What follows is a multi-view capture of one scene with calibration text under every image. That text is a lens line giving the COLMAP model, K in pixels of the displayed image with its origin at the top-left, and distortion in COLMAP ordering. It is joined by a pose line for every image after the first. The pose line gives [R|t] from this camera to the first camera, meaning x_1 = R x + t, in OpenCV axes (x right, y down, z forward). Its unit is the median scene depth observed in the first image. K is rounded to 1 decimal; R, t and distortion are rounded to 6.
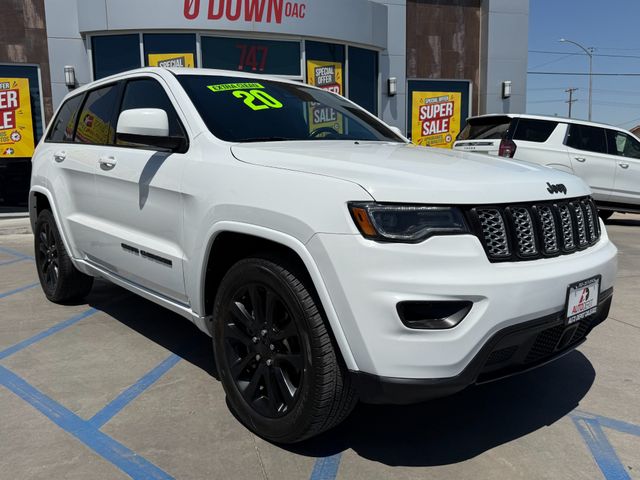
lens RADIAL K [[528.2, 0, 321.5], [0, 528.2, 245.9], [0, 0, 1]] dist [0.069147, -0.110869]
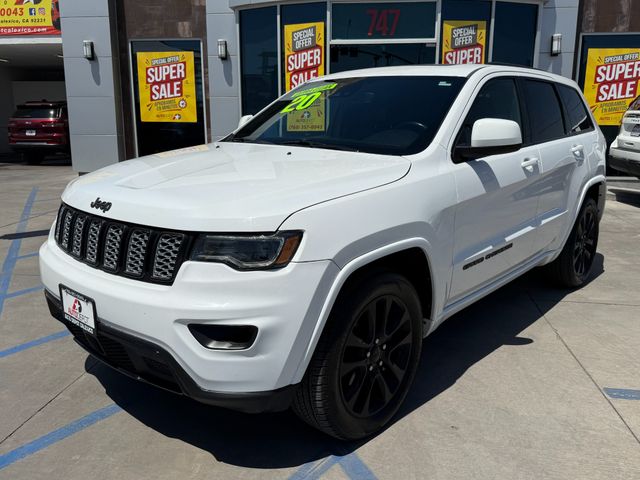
lens RADIAL K [[542.5, 0, 319.3], [0, 542.5, 241.9], [0, 0, 1]] dist [0.078461, -0.125269]
pose [[0.910462, 0.107628, -0.399344, 0.213716], [-0.080954, 0.993246, 0.083124, -0.033015], [0.405593, -0.043352, 0.913025, 0.031001]]
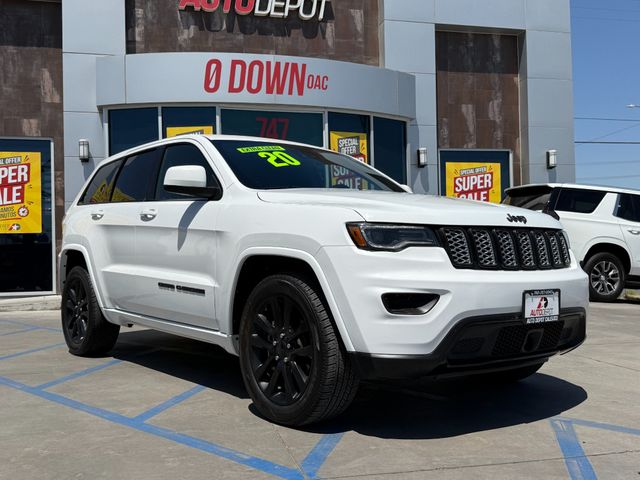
lens RADIAL K [[650.4, 0, 317.2], [0, 650.4, 244.2], [0, 0, 1]] dist [0.073333, 0.000000]
pose [[0.998527, -0.004840, -0.054048, 0.013378], [-0.004305, 0.985807, -0.167827, 0.050225], [0.054093, 0.167813, 0.984334, -0.125957]]
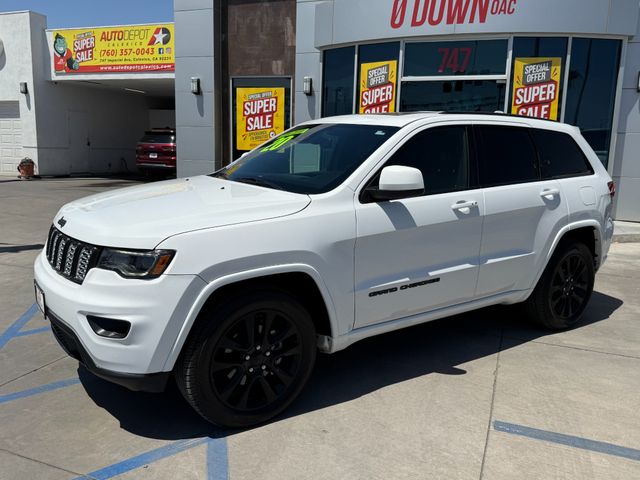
lens RADIAL K [[542.5, 0, 320.1], [0, 542.5, 242.3], [0, 0, 1]] dist [0.078461, -0.125269]
pose [[0.787801, 0.144413, -0.598760, 0.349000], [-0.133501, 0.989051, 0.062897, -0.050999], [0.601287, 0.030385, 0.798455, 0.048793]]
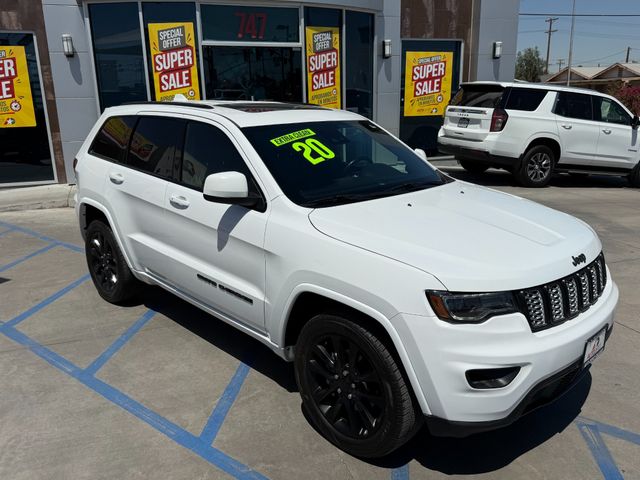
lens RADIAL K [[528.2, 0, 319.2], [0, 528.2, 245.1], [0, 0, 1]] dist [0.069147, -0.110869]
pose [[0.999011, -0.013550, 0.042359, -0.053450], [0.008100, 0.991964, 0.126260, -0.072751], [-0.043730, -0.125792, 0.991092, -0.052078]]
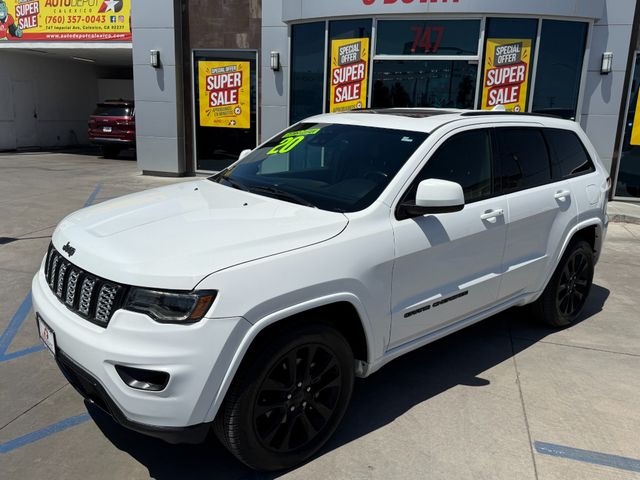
lens RADIAL K [[528.8, 0, 320.9], [0, 528.8, 240.6], [0, 0, 1]] dist [0.080837, -0.133030]
pose [[0.845038, 0.166134, -0.508242, 0.281676], [-0.126430, 0.985635, 0.111973, -0.075570], [0.519544, -0.030364, 0.853904, 0.045739]]
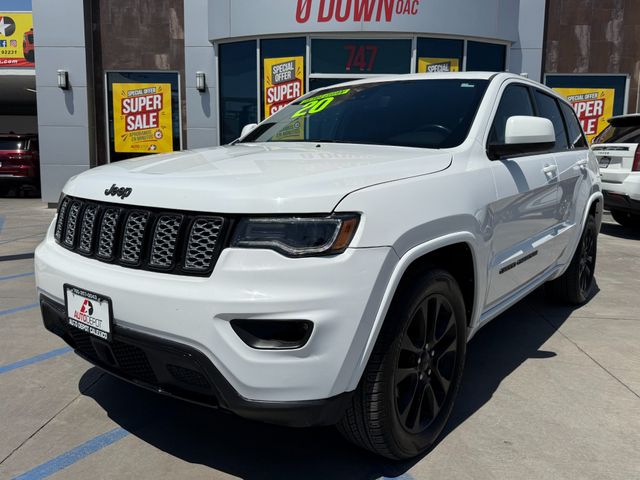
lens RADIAL K [[528.8, 0, 321.6], [0, 528.8, 241.2], [0, 0, 1]] dist [0.080837, -0.133030]
pose [[0.938885, 0.076704, -0.335576, 0.169921], [-0.080910, 0.996720, 0.001450, -0.007401], [0.334587, 0.025790, 0.942012, 0.046596]]
